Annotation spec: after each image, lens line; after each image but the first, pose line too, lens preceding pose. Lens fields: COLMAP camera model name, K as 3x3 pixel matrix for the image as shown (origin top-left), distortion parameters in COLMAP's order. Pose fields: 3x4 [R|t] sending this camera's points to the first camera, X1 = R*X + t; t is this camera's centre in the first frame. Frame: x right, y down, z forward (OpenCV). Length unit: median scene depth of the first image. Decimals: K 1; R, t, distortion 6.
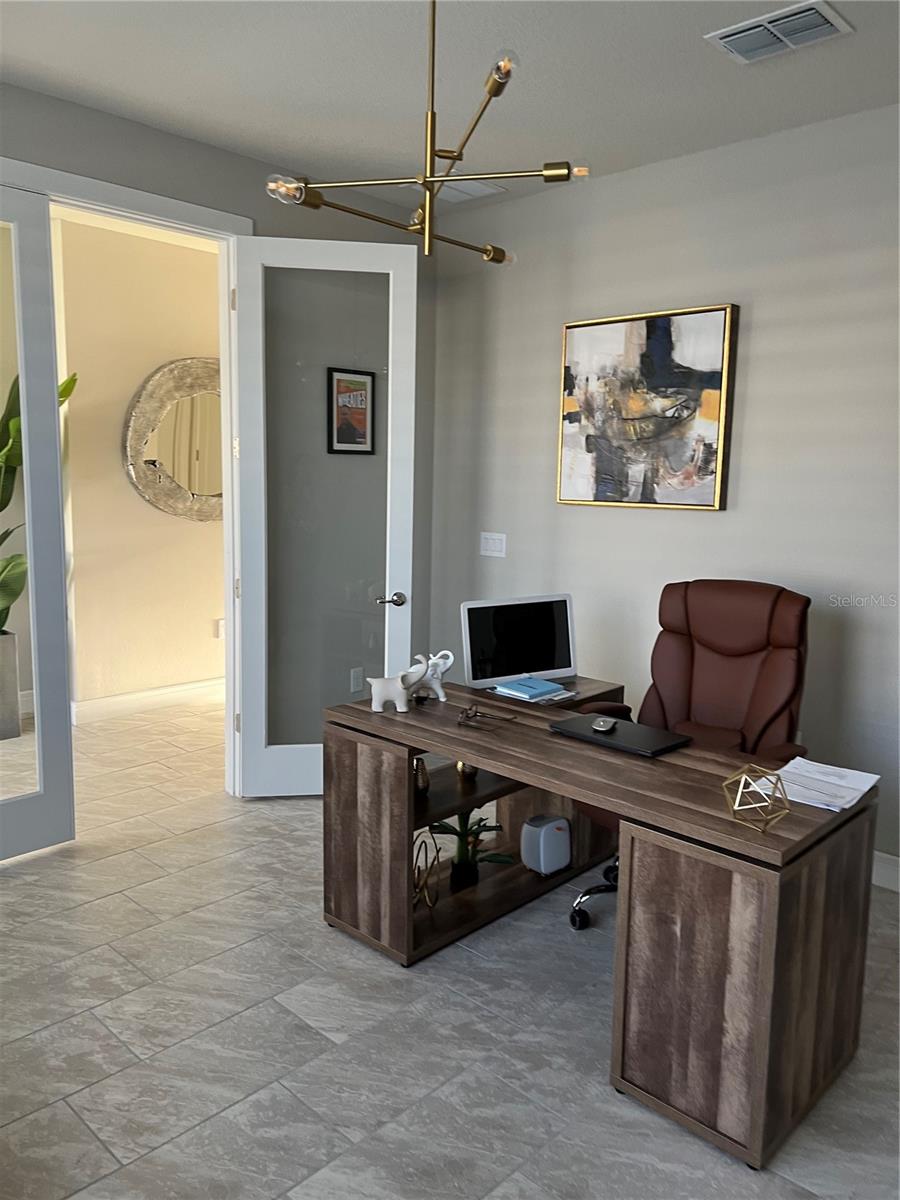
lens RADIAL K [[909.5, 0, 451.1], [0, 909.5, 578.2], [0, 0, 1]] dist [0.055670, -0.085775]
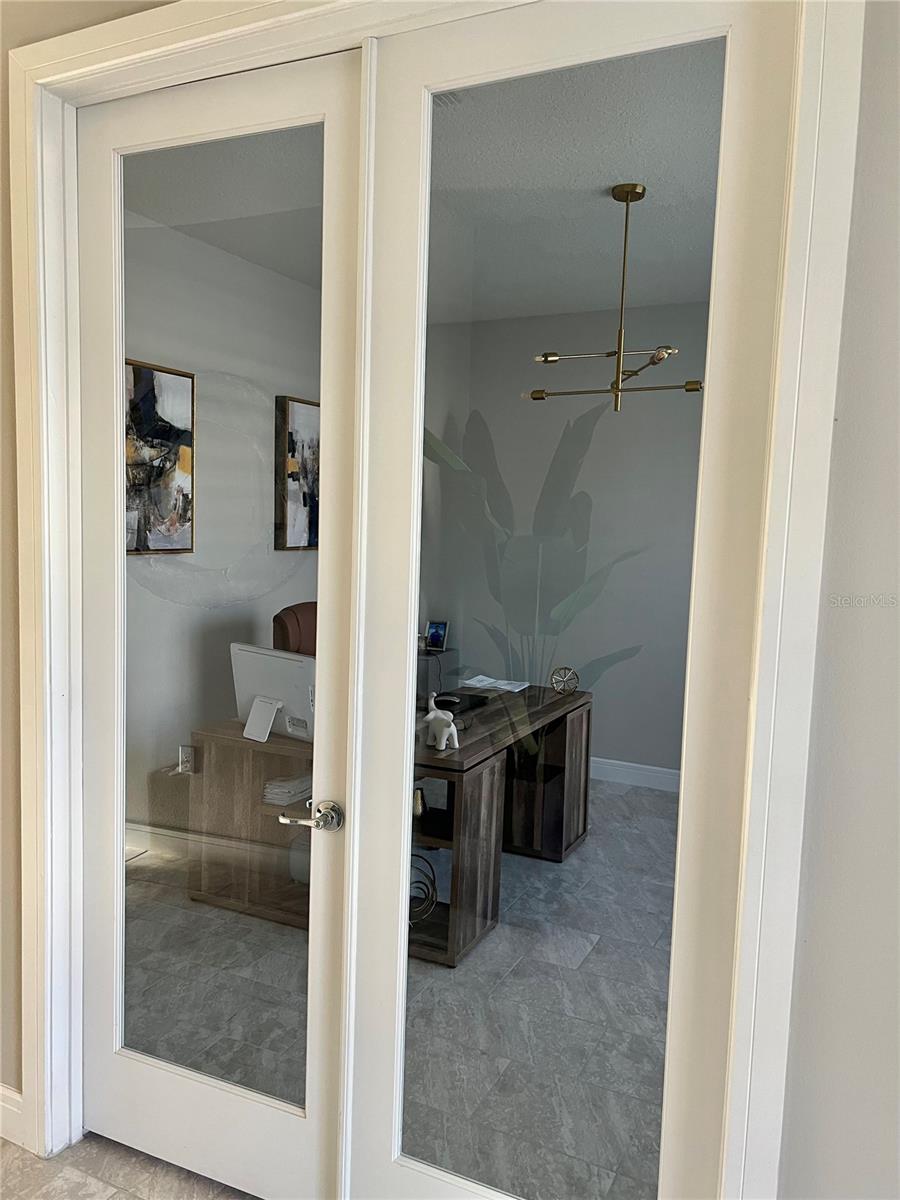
lens RADIAL K [[909.5, 0, 451.1], [0, 909.5, 578.2], [0, 0, 1]] dist [0.055670, -0.085775]
pose [[-0.308778, -0.088720, 0.946987, -0.899959], [0.078224, 0.989898, 0.118246, -0.154316], [-0.947912, 0.110589, -0.298718, 1.052746]]
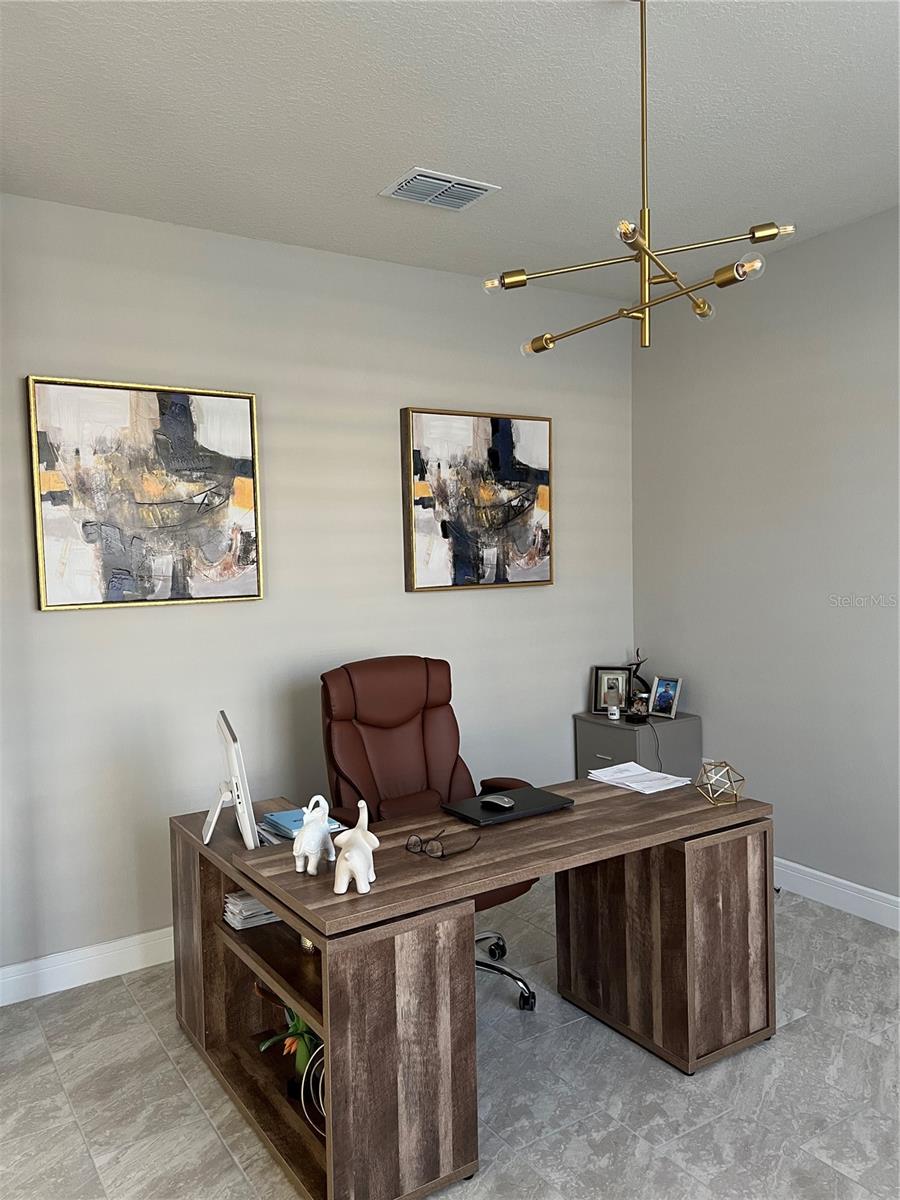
lens RADIAL K [[890.3, 0, 450.7], [0, 890.3, 591.8], [0, 0, 1]] dist [0.052579, -0.057578]
pose [[0.230189, -0.067167, 0.970825, -0.602983], [0.142784, 0.989150, 0.034580, -0.087771], [-0.962614, 0.130659, 0.237281, 0.582025]]
